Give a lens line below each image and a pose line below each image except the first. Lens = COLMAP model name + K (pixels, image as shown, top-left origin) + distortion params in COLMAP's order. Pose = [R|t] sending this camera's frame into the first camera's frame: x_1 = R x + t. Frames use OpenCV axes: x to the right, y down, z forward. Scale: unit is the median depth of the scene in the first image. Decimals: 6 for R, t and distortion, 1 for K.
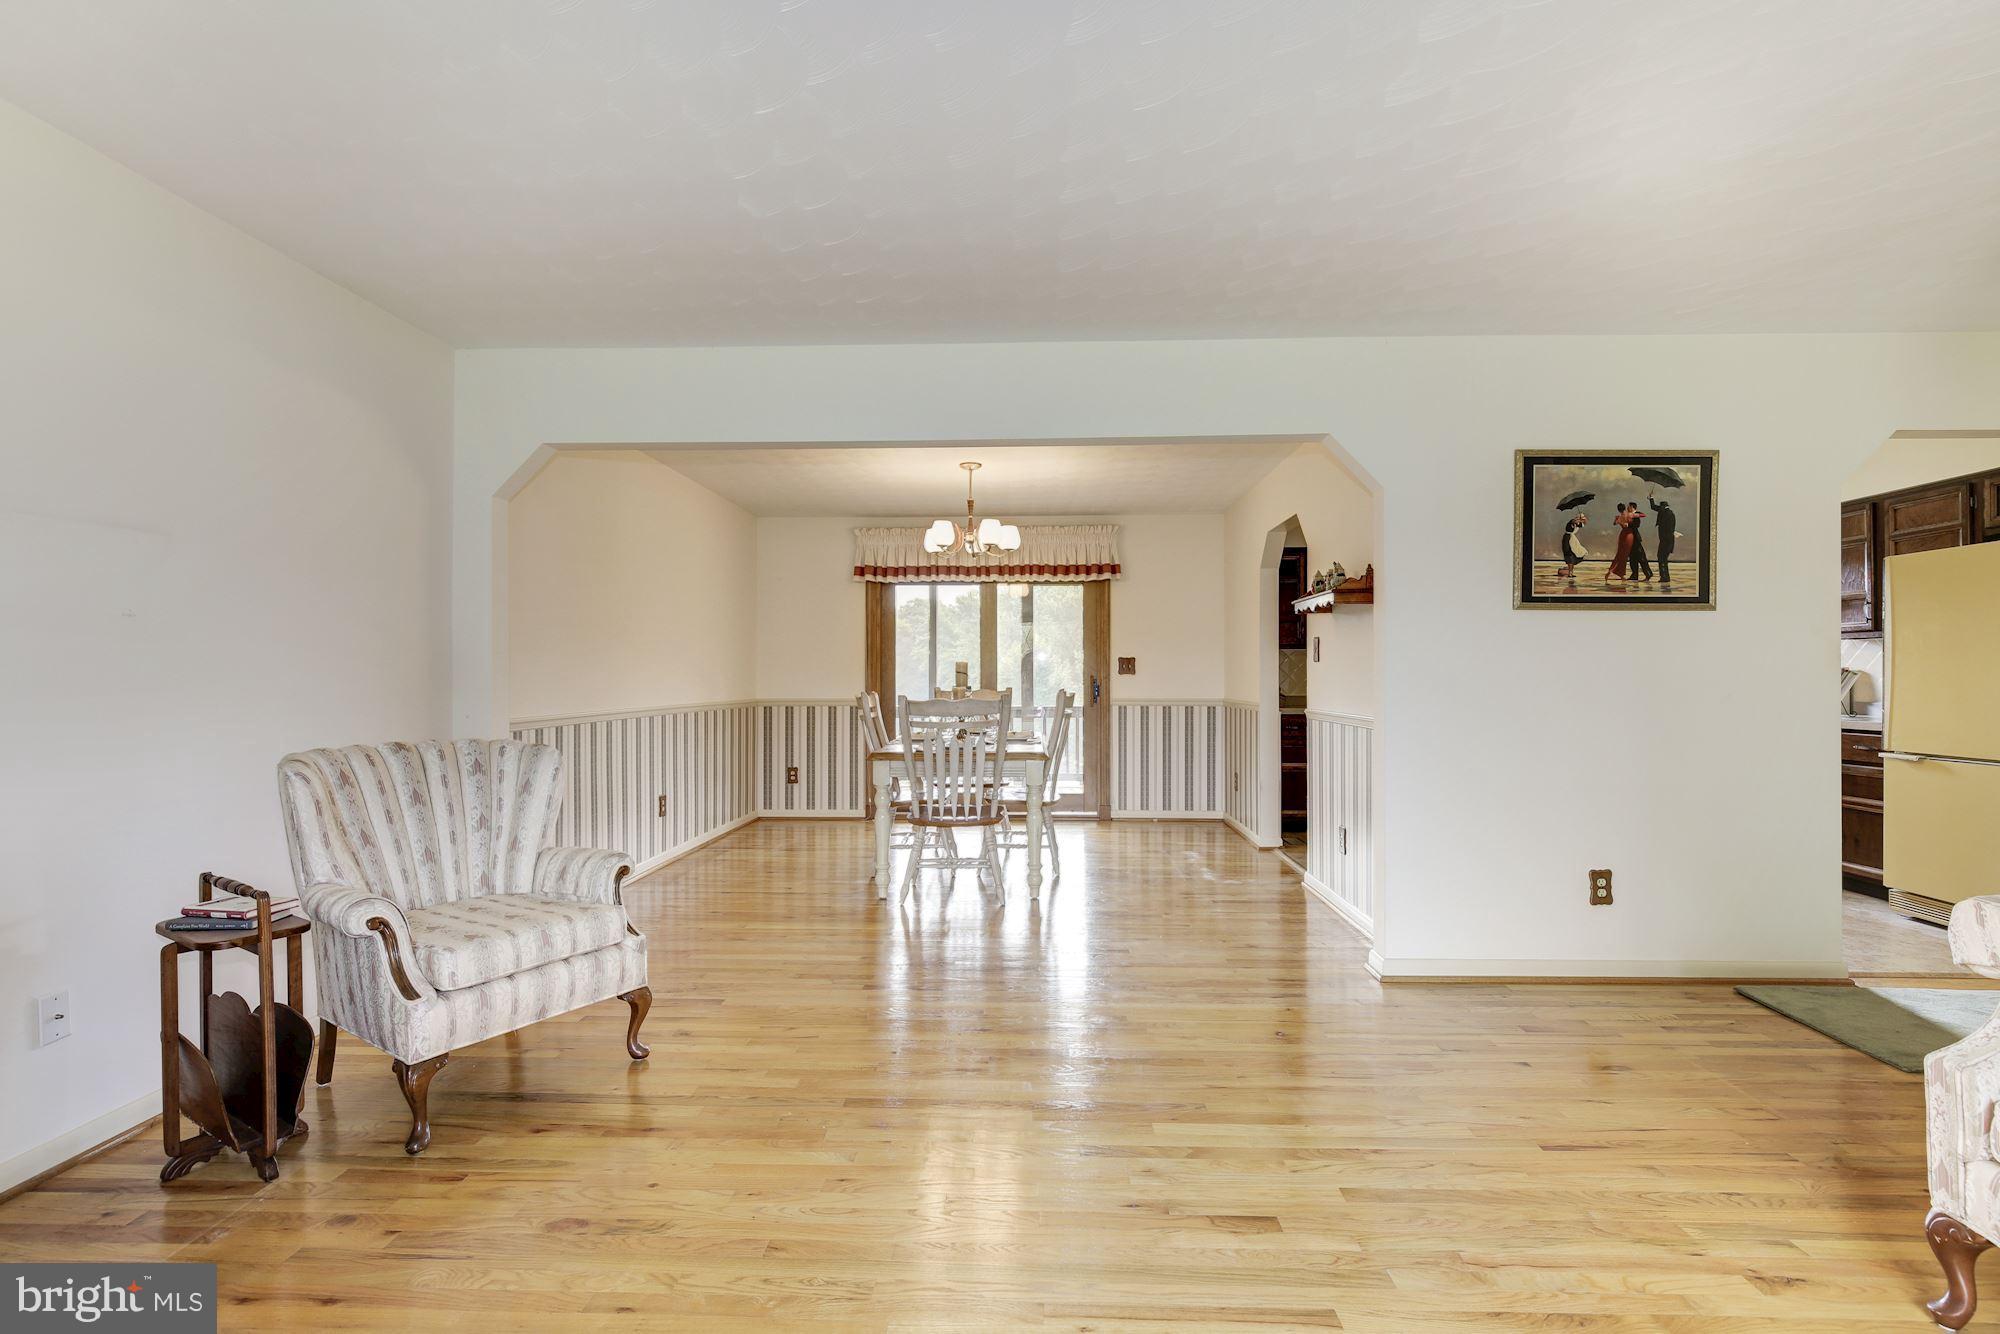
lens RADIAL K [[913.9, 0, 1000.0], [0, 913.9, 667.0], [0, 0, 1]] dist [-0.014281, 0.005327]
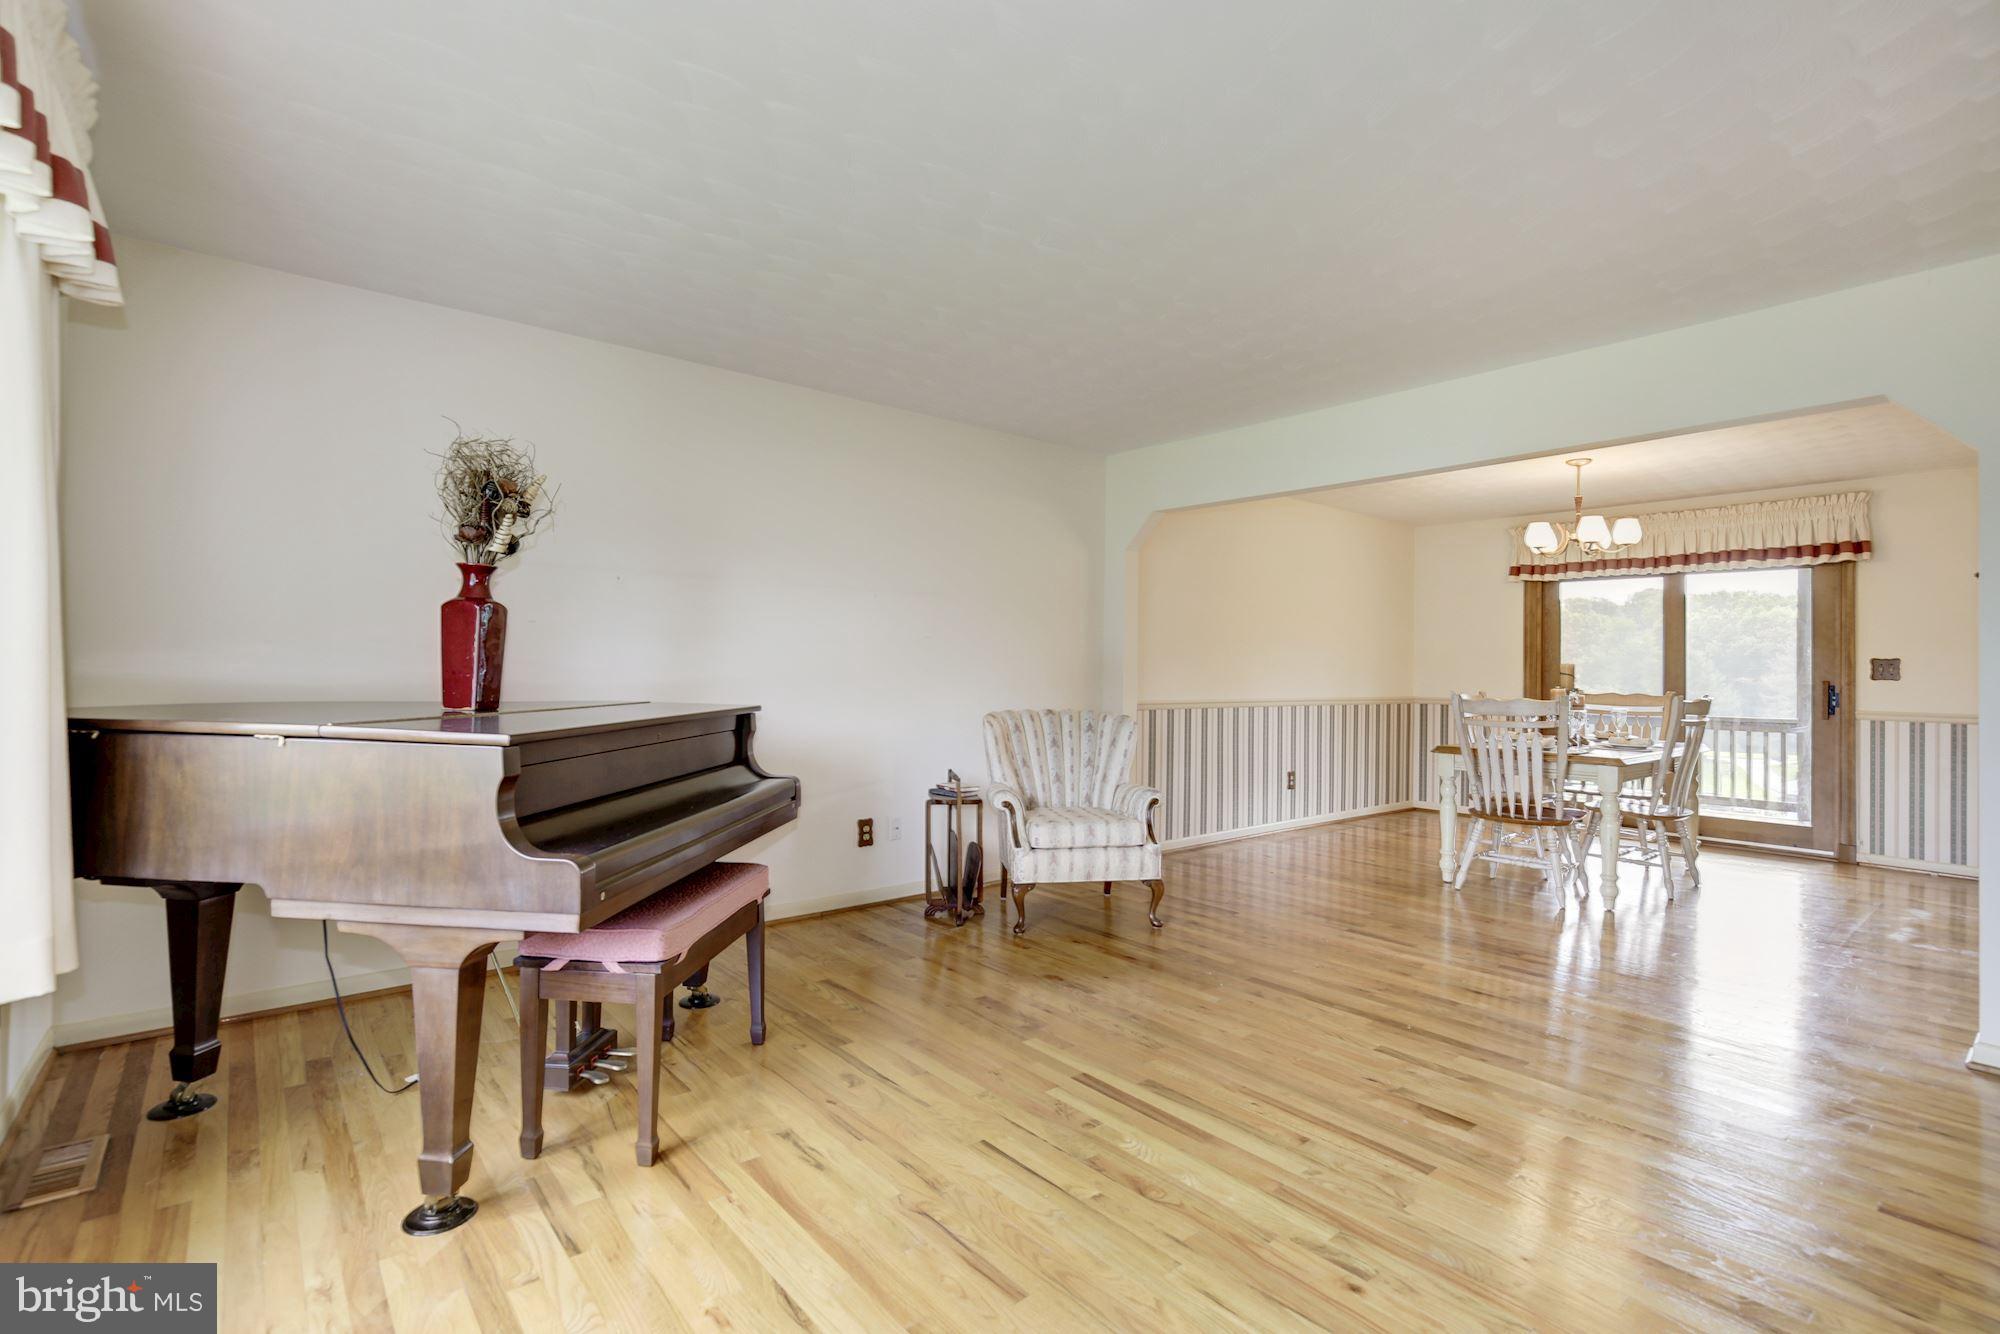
lens RADIAL K [[915.1, 0, 1005.6], [0, 915.1, 629.4], [0, 0, 1]] dist [0.000882, 0.000426]
pose [[0.675637, -0.020677, -0.736945, 0.510522], [-0.008248, 0.999332, -0.035600, -0.003457], [0.737188, 0.030131, 0.675015, -0.195615]]
